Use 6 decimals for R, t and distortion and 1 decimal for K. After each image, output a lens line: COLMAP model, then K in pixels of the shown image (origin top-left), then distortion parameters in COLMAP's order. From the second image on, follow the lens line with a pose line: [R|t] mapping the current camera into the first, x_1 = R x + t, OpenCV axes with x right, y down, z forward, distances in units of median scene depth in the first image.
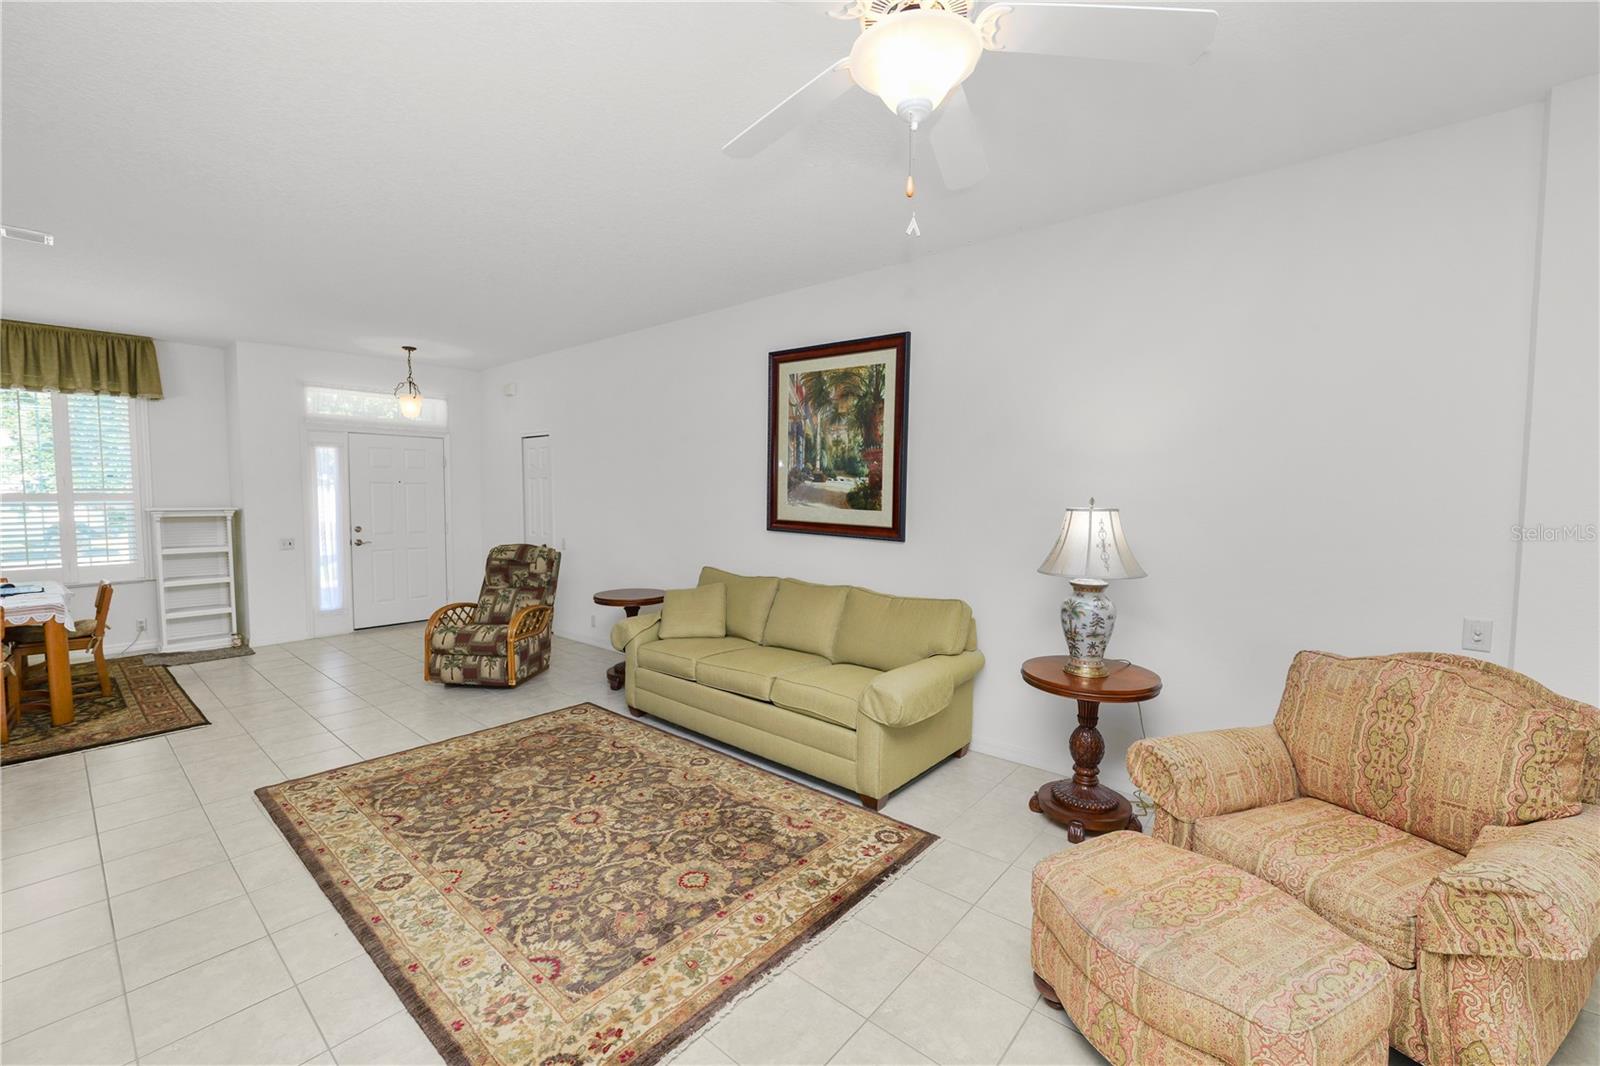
lens RADIAL K [[651.5, 0, 799.2], [0, 651.5, 535.9], [0, 0, 1]] dist [-0.014019, 0.000227]
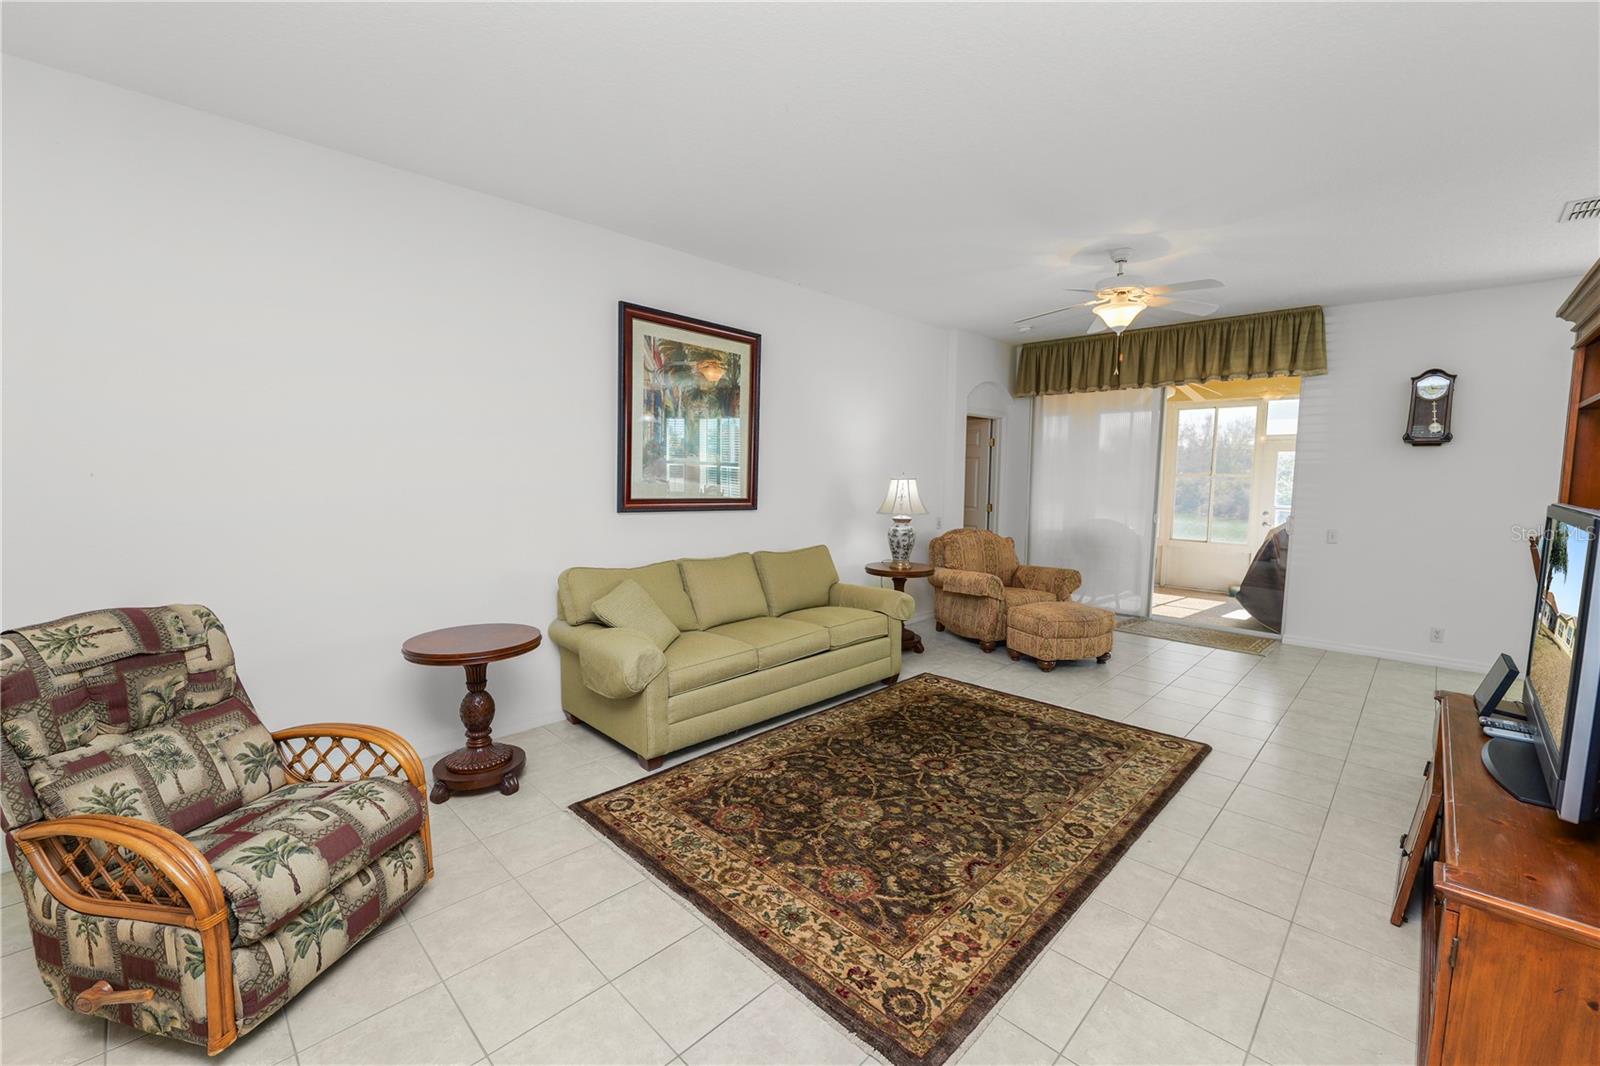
lens RADIAL K [[651.5, 0, 799.2], [0, 651.5, 535.9], [0, 0, 1]] dist [-0.014019, 0.000227]
pose [[0.076516, -0.107852, 0.991218, -1.128013], [0.051364, 0.993239, 0.104107, -0.069353], [-0.995744, 0.042947, 0.081539, 0.898999]]
